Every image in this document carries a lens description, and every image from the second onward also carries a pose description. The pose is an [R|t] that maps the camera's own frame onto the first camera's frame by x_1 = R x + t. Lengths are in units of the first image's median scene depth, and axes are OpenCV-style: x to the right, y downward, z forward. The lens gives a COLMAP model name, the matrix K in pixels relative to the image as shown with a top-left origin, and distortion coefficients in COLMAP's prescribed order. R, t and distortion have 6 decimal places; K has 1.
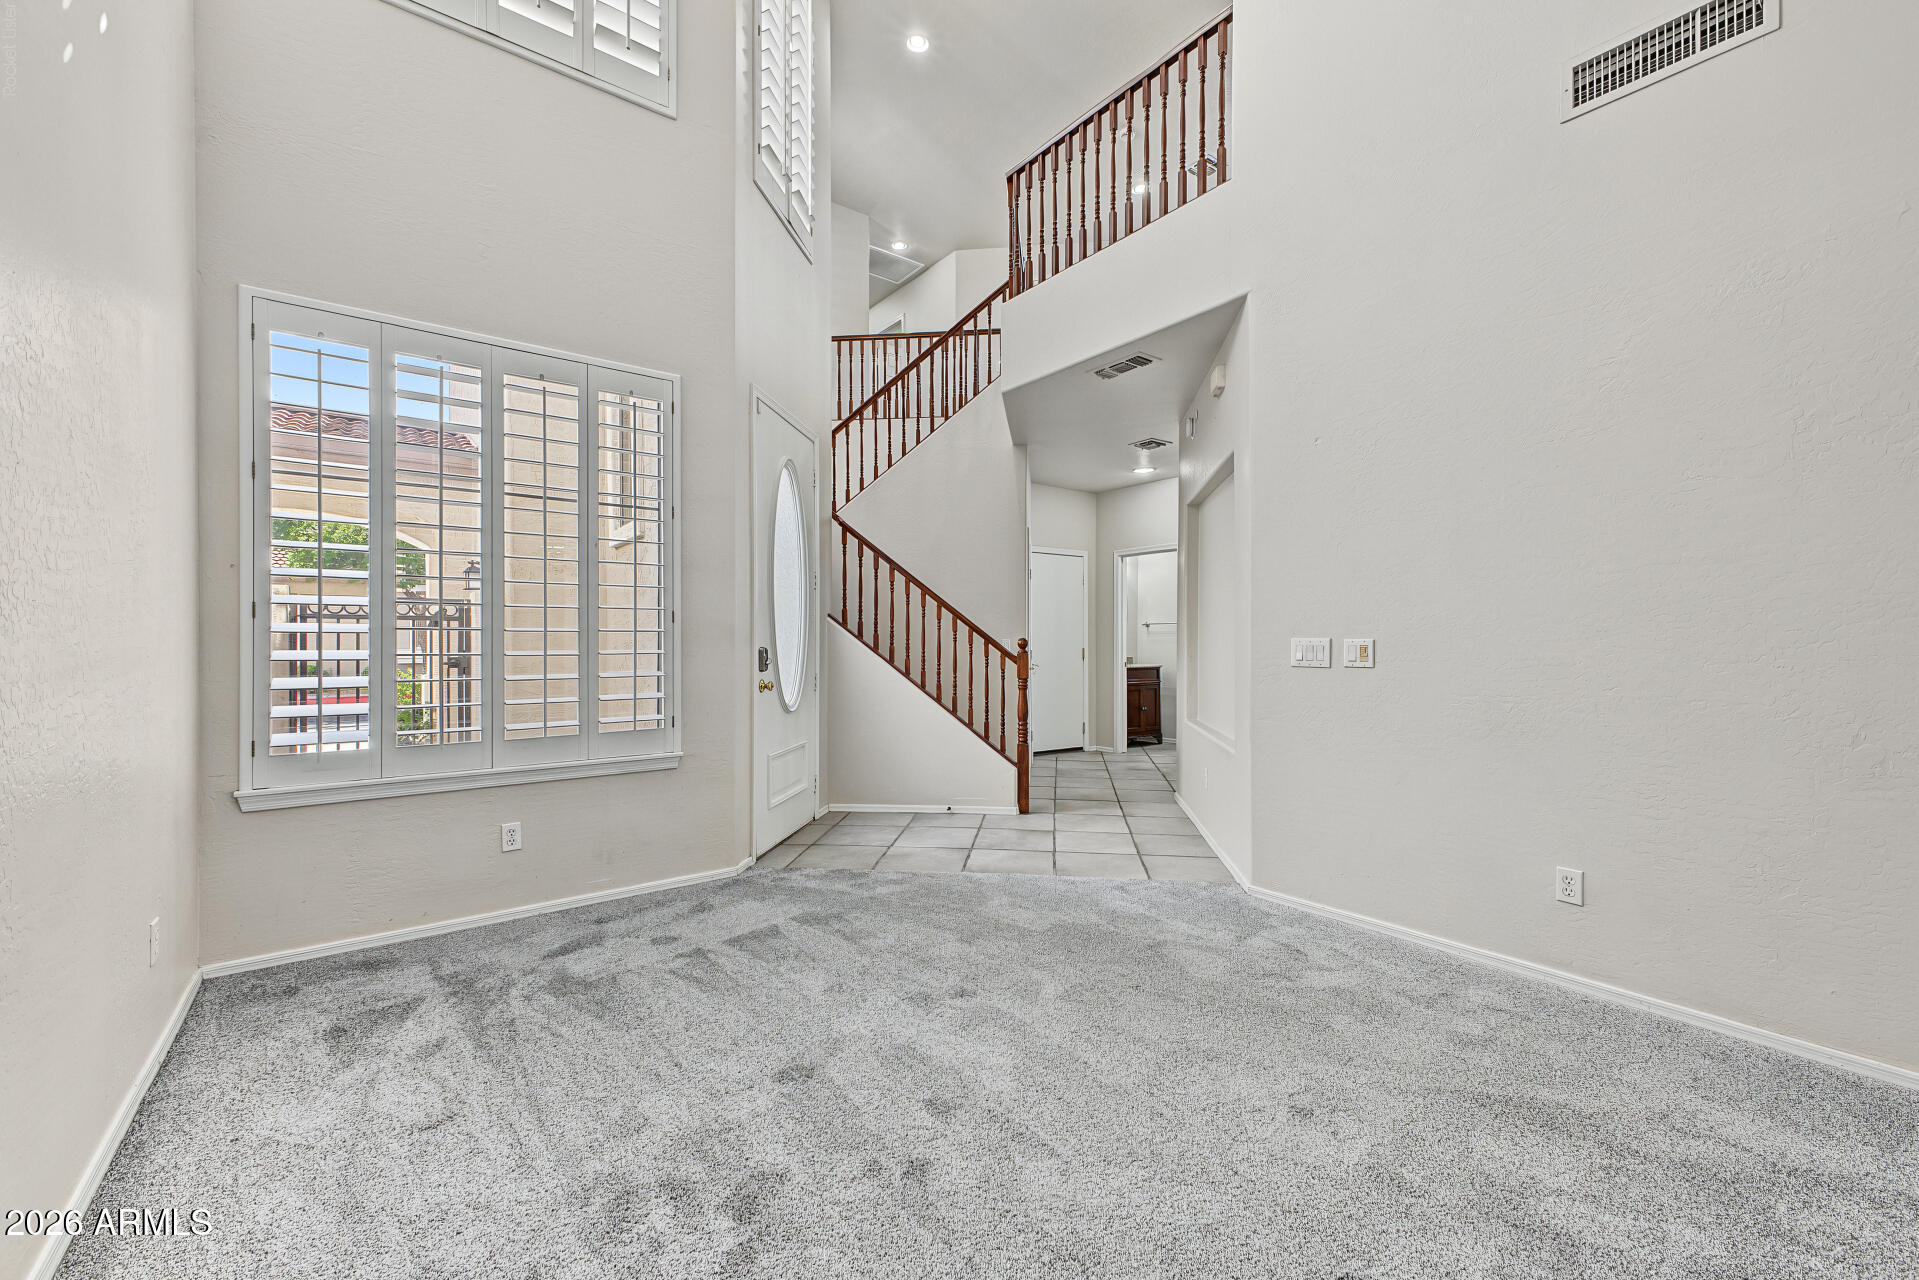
lens RADIAL K [[755.3, 0, 959.5], [0, 755.3, 642.3], [0, 0, 1]] dist [0.002007, -0.000071]
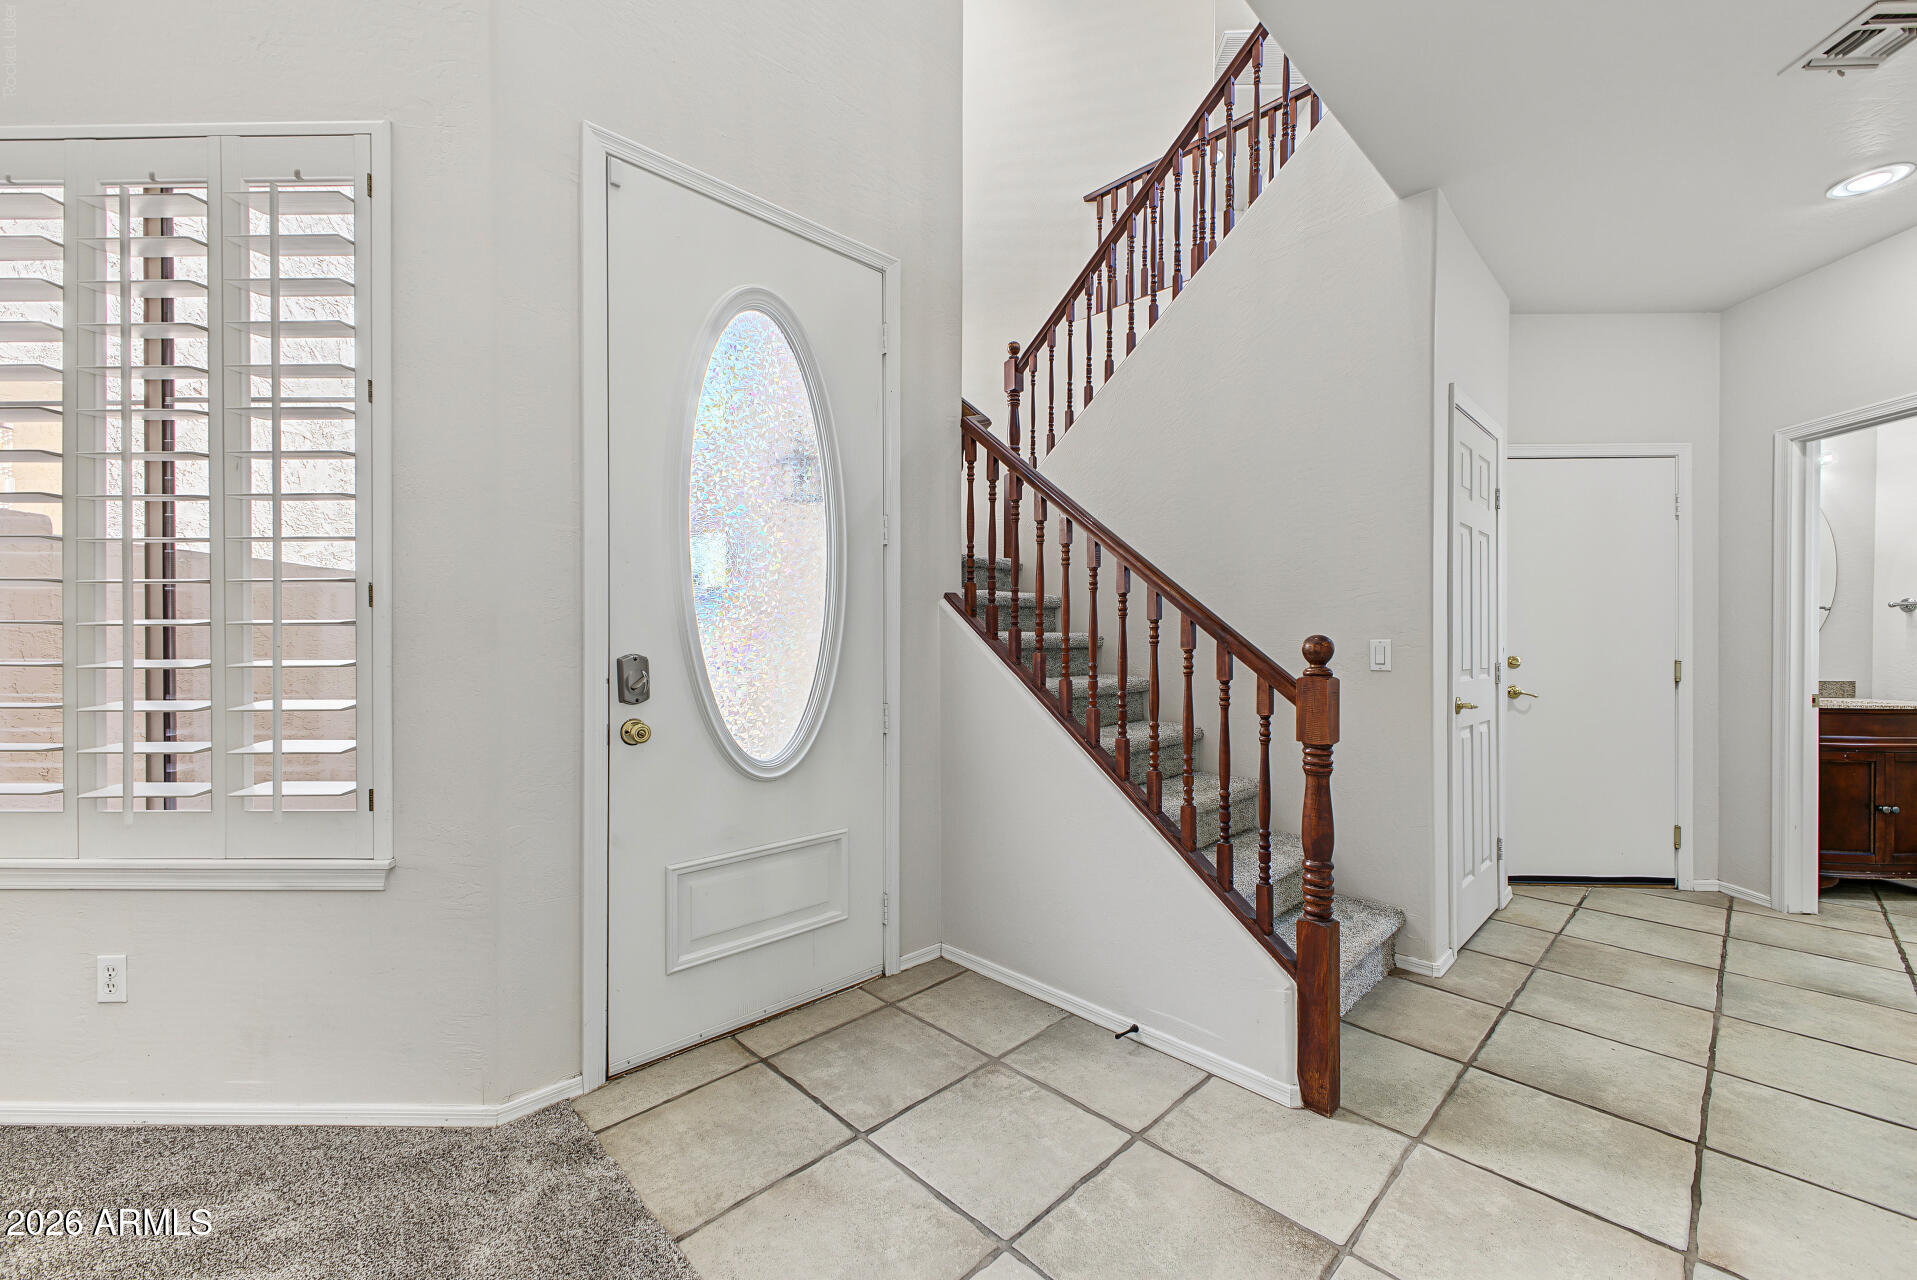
lens RADIAL K [[754.5, 0, 959.9], [0, 754.5, 647.4], [0, 0, 1]] dist [0.002007, -0.000071]
pose [[0.779845, 0.003959, -0.625960, 0.178547], [-0.001578, 0.999989, 0.004359, -0.001128], [0.625971, -0.002412, 0.779843, 0.599697]]
